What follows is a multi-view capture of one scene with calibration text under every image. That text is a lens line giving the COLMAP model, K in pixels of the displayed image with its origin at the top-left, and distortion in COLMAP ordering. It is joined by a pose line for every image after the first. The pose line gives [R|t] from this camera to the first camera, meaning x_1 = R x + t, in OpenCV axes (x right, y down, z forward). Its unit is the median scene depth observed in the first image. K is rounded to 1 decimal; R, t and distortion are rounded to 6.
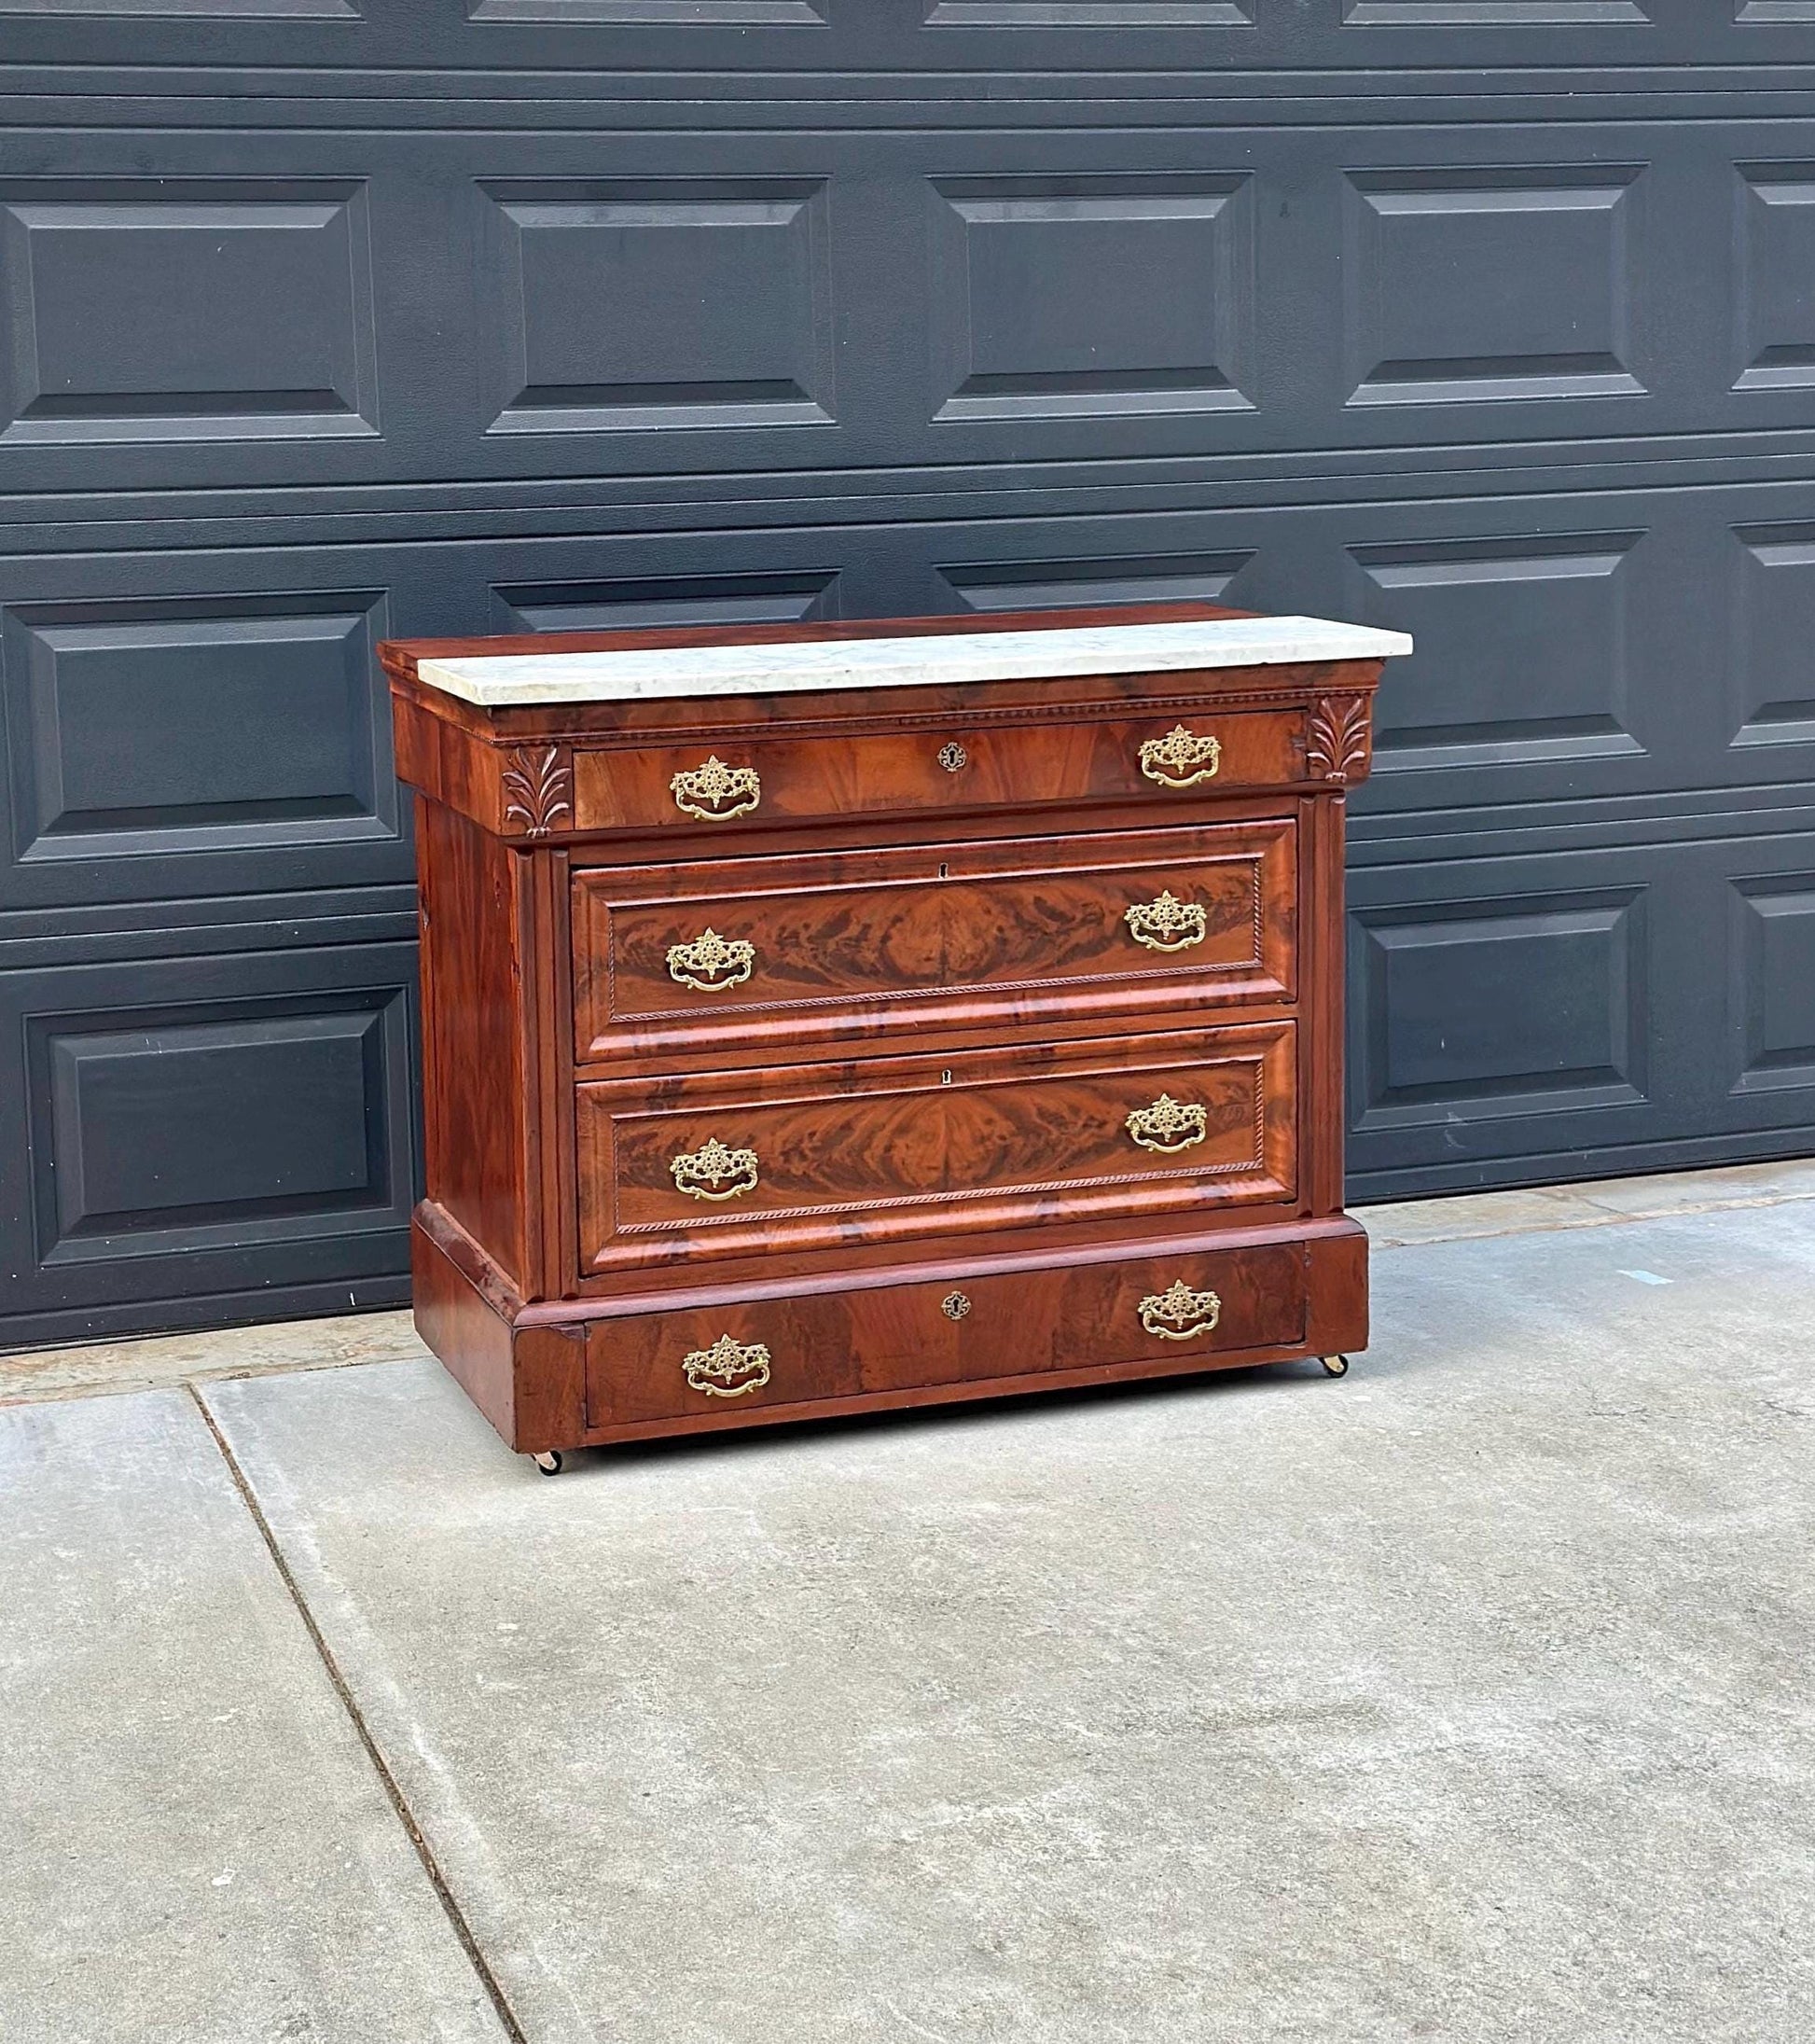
lens RADIAL K [[3727.5, 0, 879.3], [0, 3727.5, 895.9], [0, 0, 1]] dist [0.112993, 0.110314]
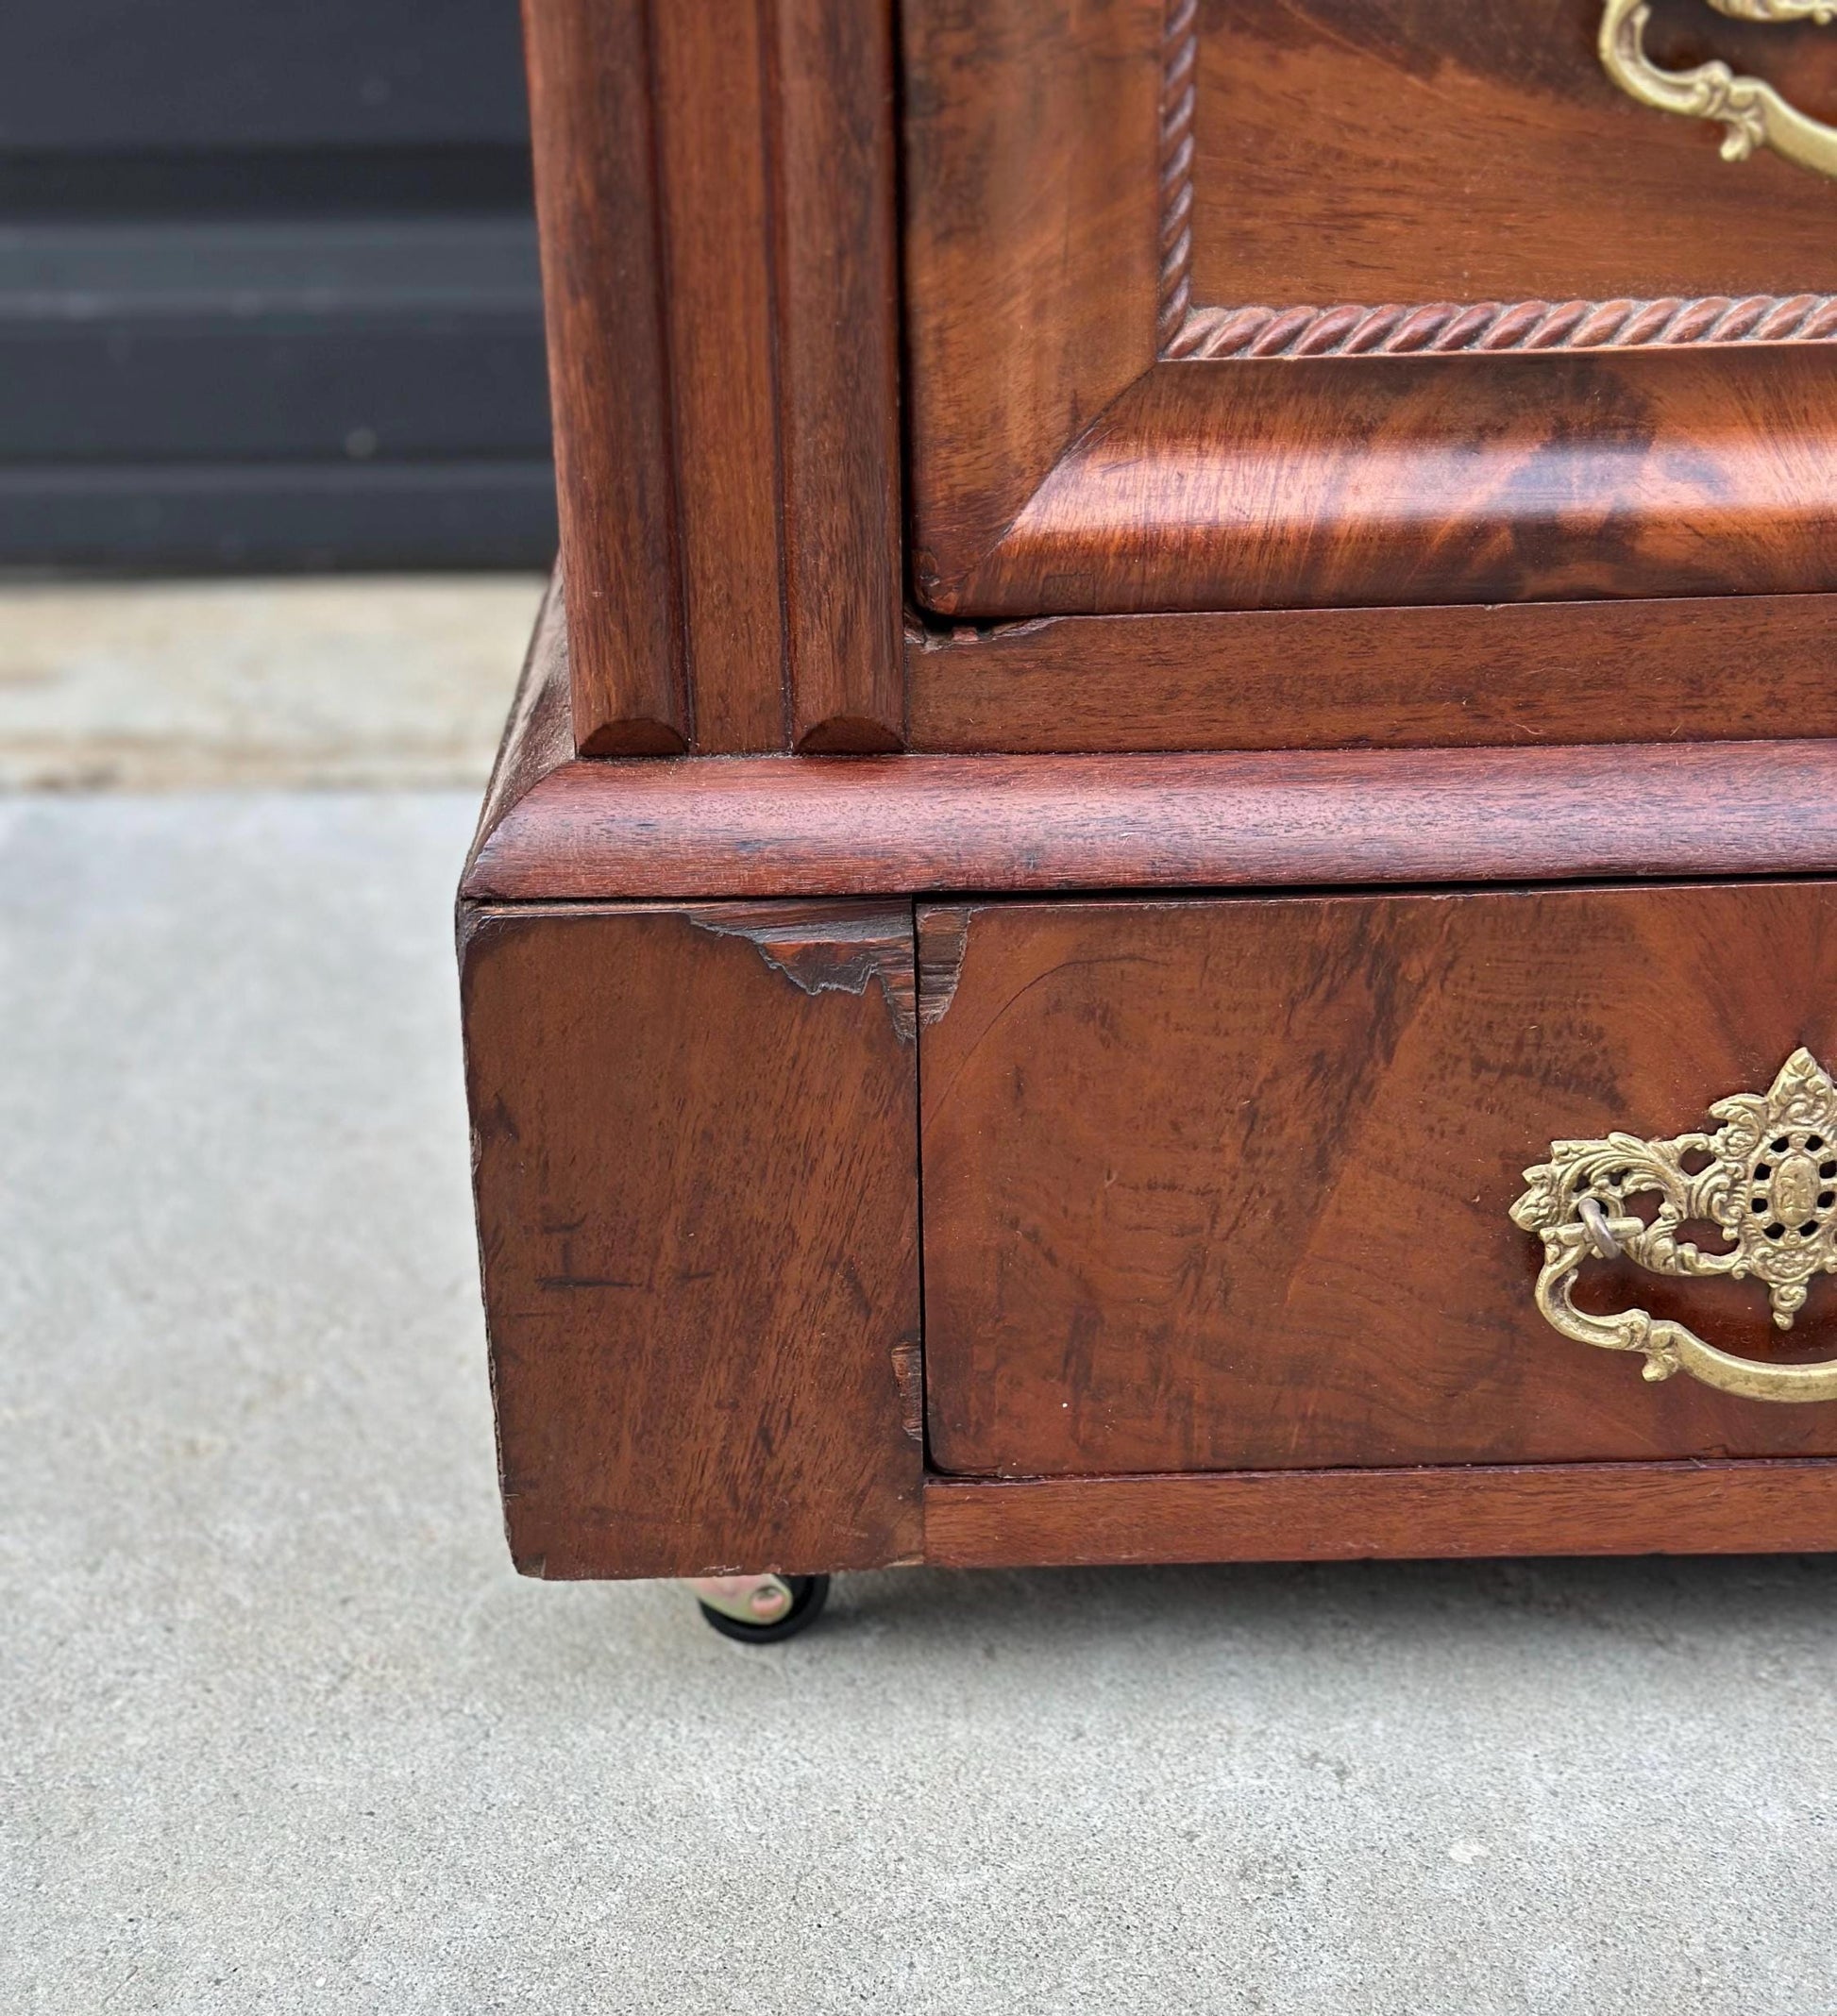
lens RADIAL K [[3479.7, 0, 964.6], [0, 3479.7, 1266.2], [0, 0, 1]] dist [0.081004, 0.019565]
pose [[0.948593, 0.153732, -0.276654, -0.031654], [-0.050252, 0.936179, 0.347914, 0.073701], [0.312484, -0.316127, 0.895778, 0.834000]]
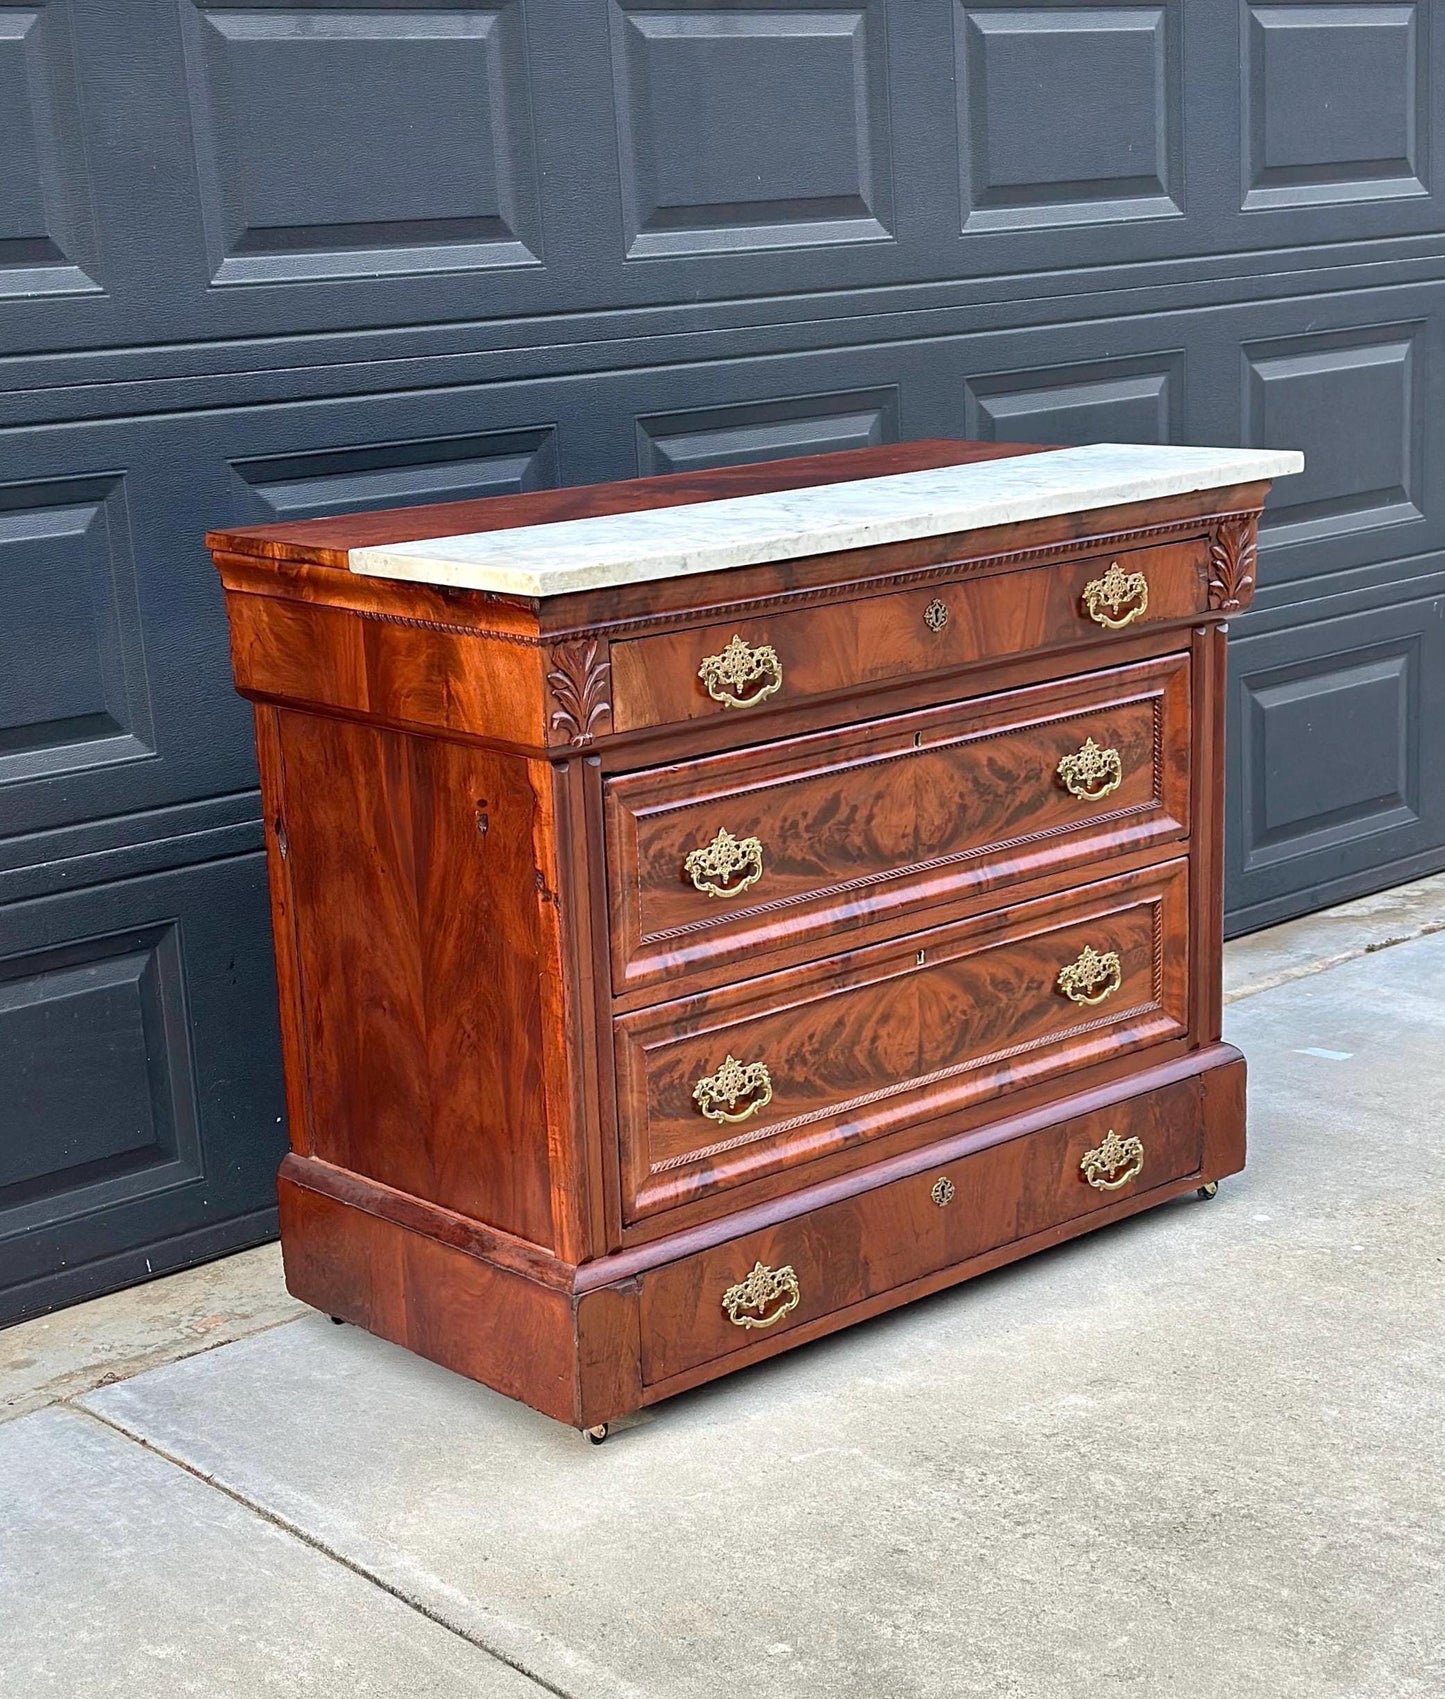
lens RADIAL K [[2892.9, 0, 726.7], [0, 2892.9, 1020.4], [0, 0, 1]] dist [0.158358, -0.149022]
pose [[0.924256, -0.127498, 0.359855, -0.294110], [0.086853, 0.988091, 0.127012, -0.033289], [-0.371763, -0.086137, 0.924323, 0.337440]]
